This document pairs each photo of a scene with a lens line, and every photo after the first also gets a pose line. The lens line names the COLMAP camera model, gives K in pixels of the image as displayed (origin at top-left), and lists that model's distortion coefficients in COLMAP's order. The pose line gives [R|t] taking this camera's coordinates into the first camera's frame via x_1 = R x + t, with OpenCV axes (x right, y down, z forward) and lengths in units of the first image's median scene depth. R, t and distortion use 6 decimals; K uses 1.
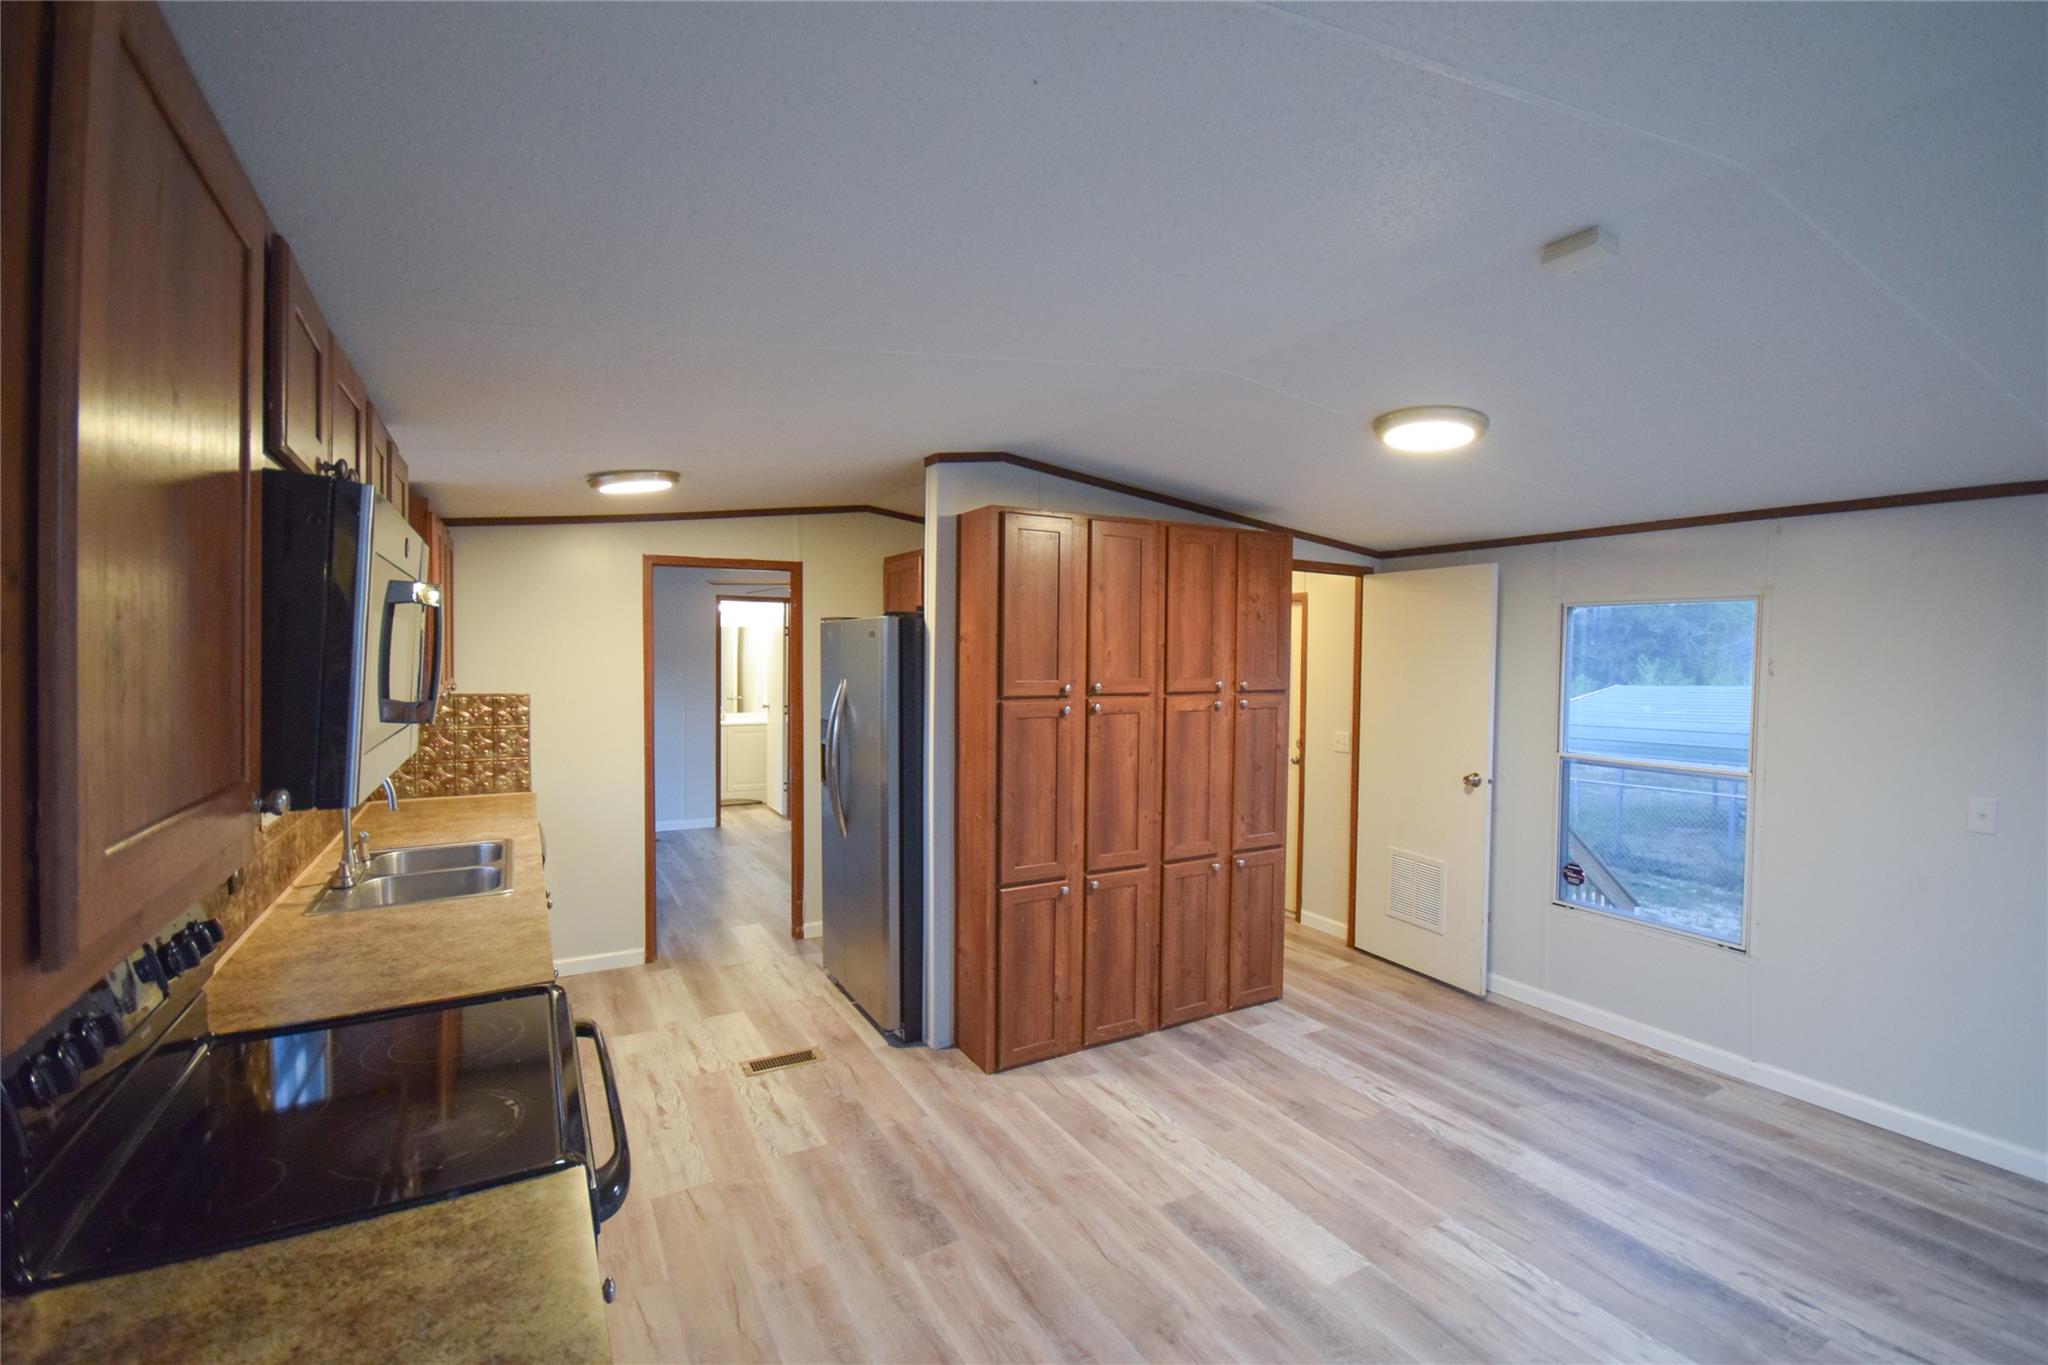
lens RADIAL K [[889.5, 0, 1028.5], [0, 889.5, 686.1], [0, 0, 1]] dist [-0.002707, -0.001052]
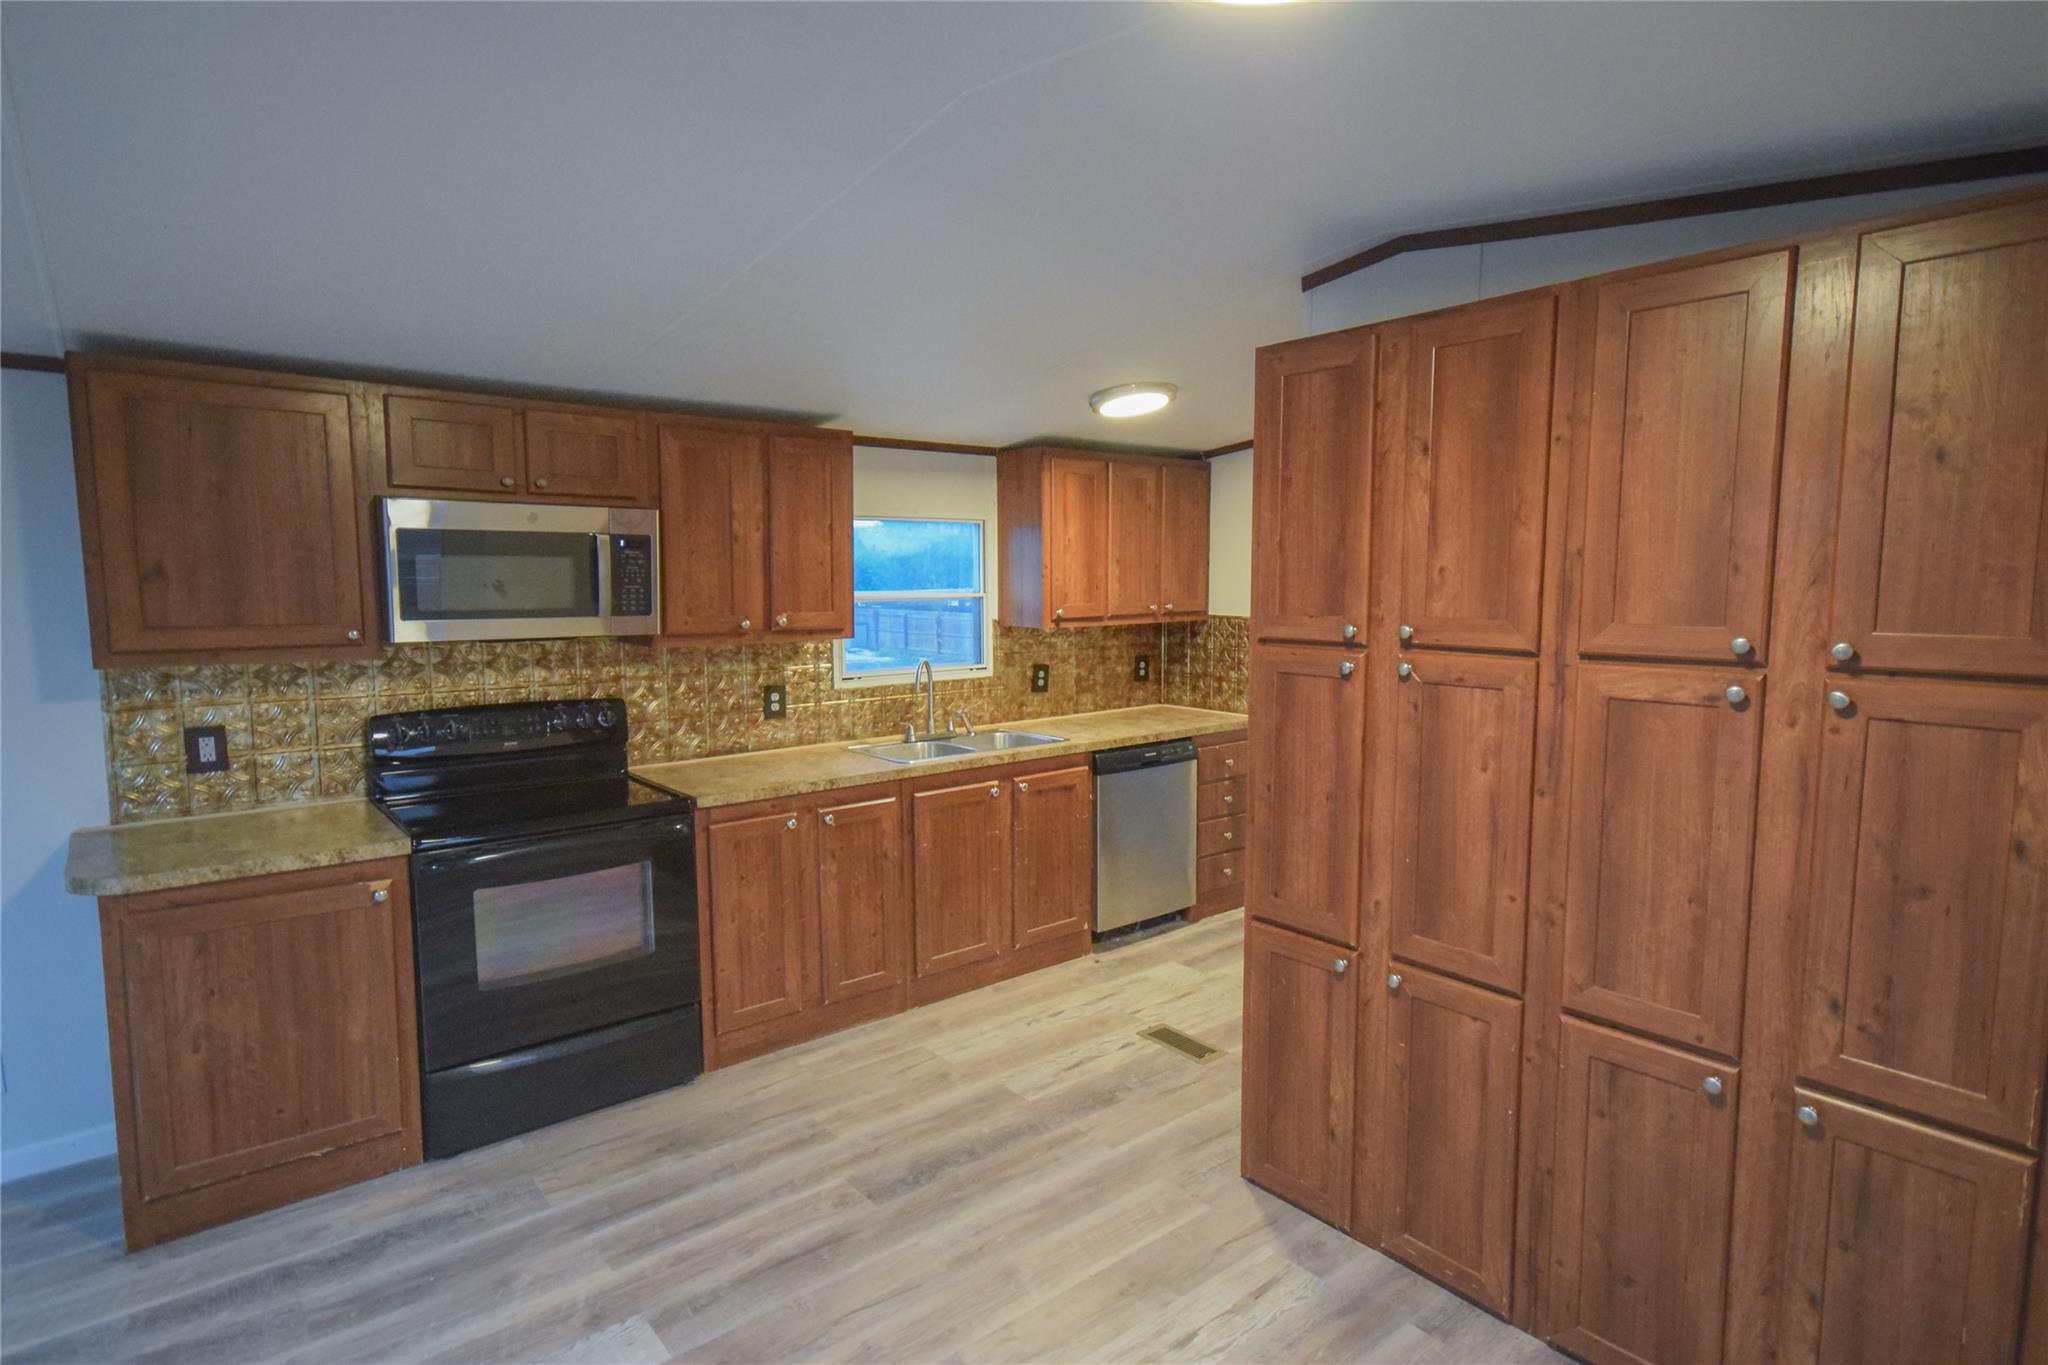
lens RADIAL K [[1070.1, 0, 1030.8], [0, 1070.1, 686.2], [0, 0, 1]] dist [0.015351, 0.001066]
pose [[0.177313, 0.094577, -0.979600, 0.708858], [-0.032693, 0.995388, 0.090184, -0.018076], [0.983611, 0.016036, 0.179587, 0.670153]]
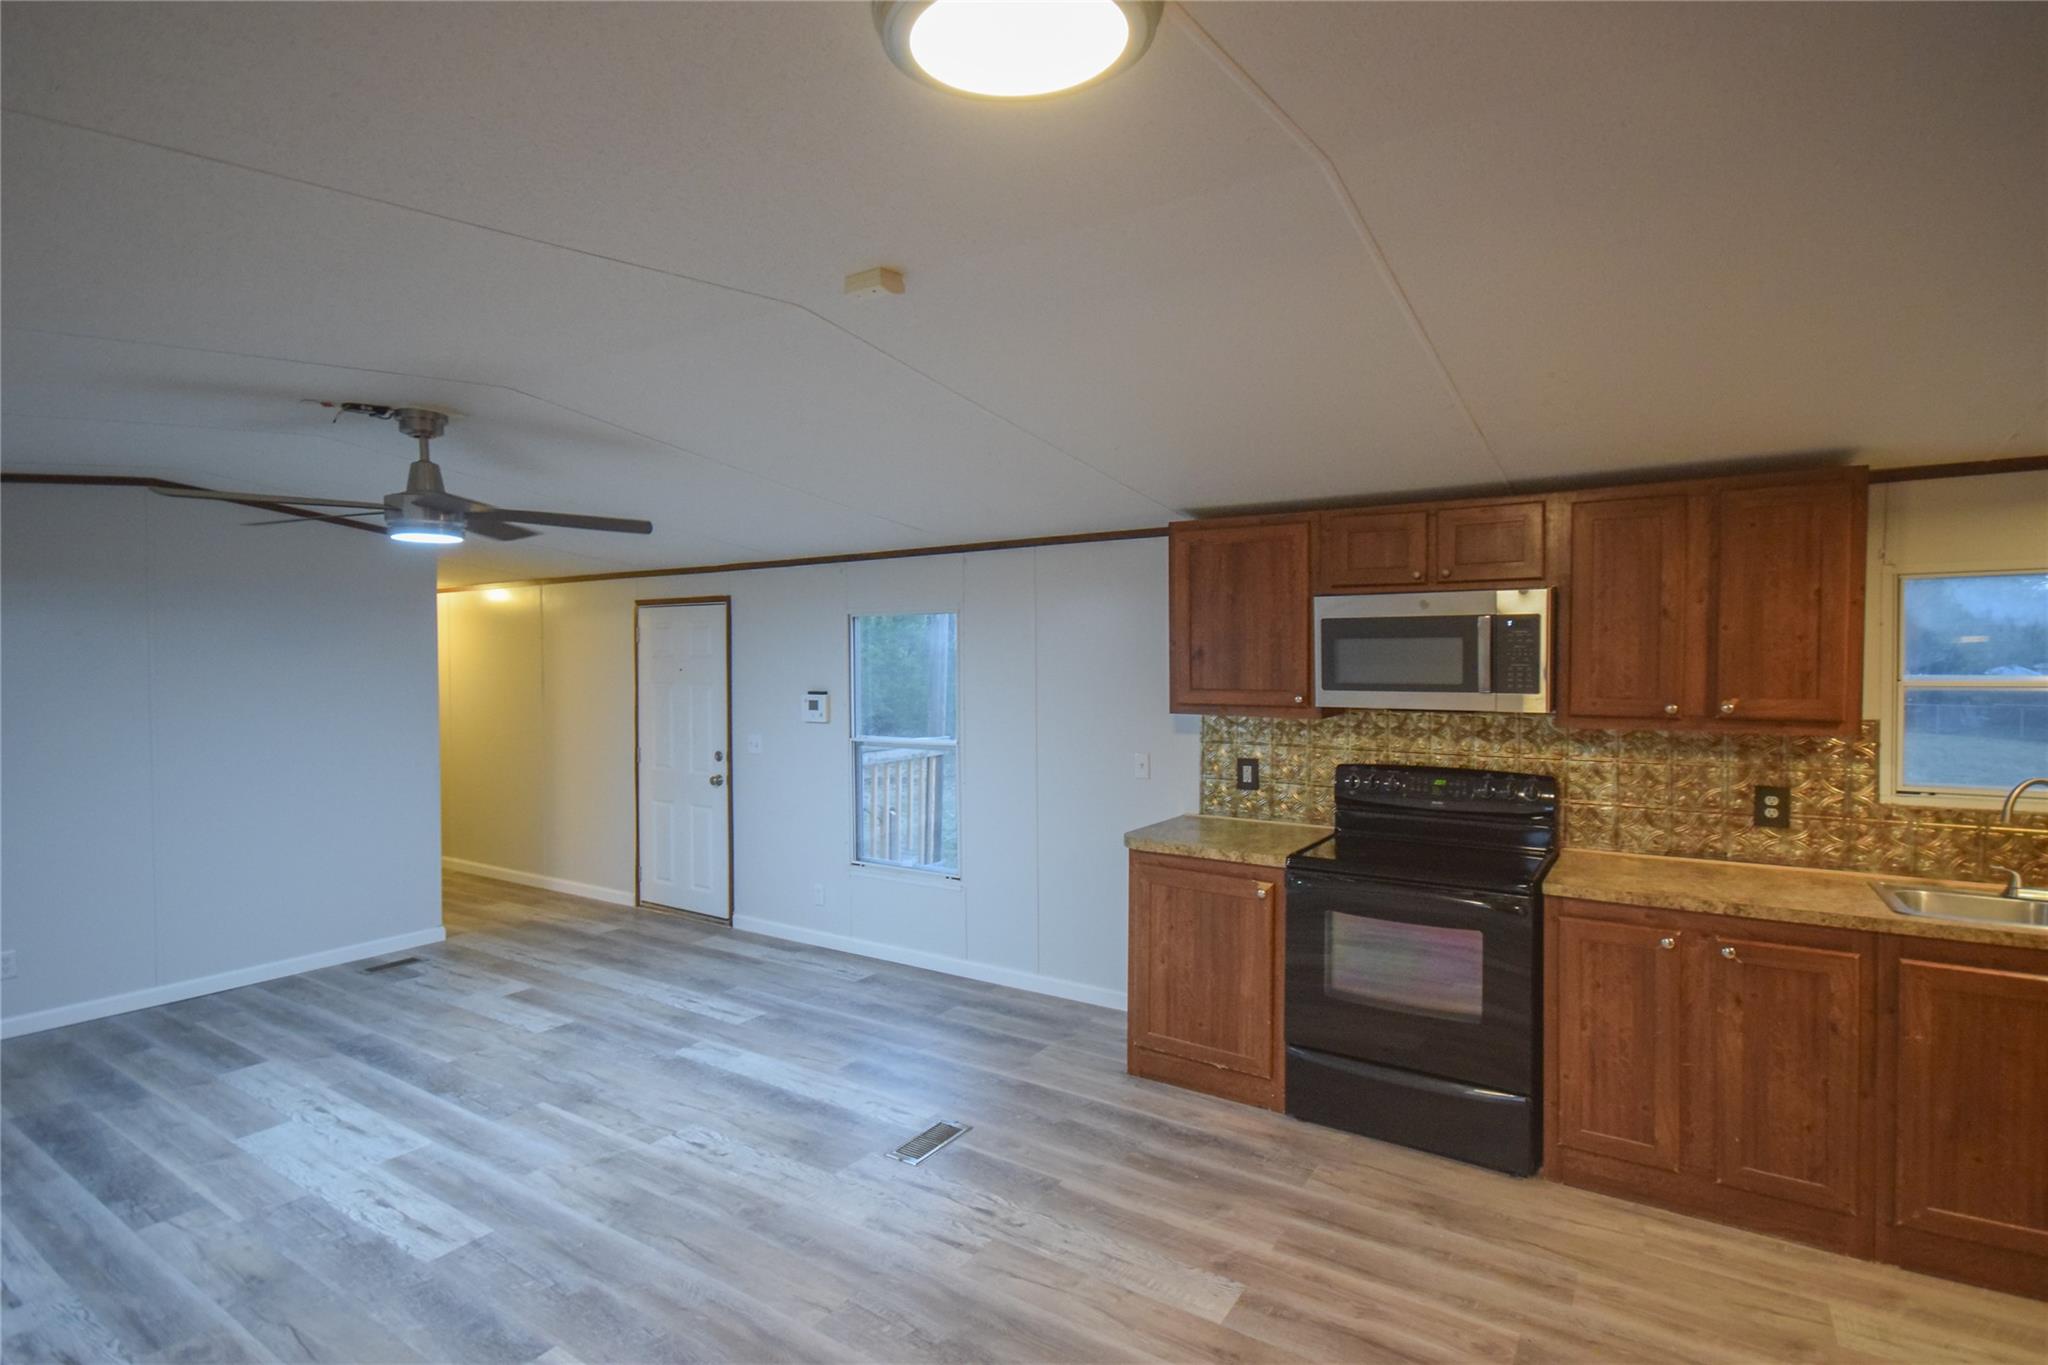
lens RADIAL K [[992.3, 0, 1030.2], [0, 992.3, 685.7], [0, 0, 1]] dist [0.006840, -0.003951]
pose [[-0.886853, 0.003670, -0.462037, 0.509688], [-0.022490, 0.998440, 0.051100, -0.026275], [0.461504, 0.055710, -0.885387, 1.103813]]
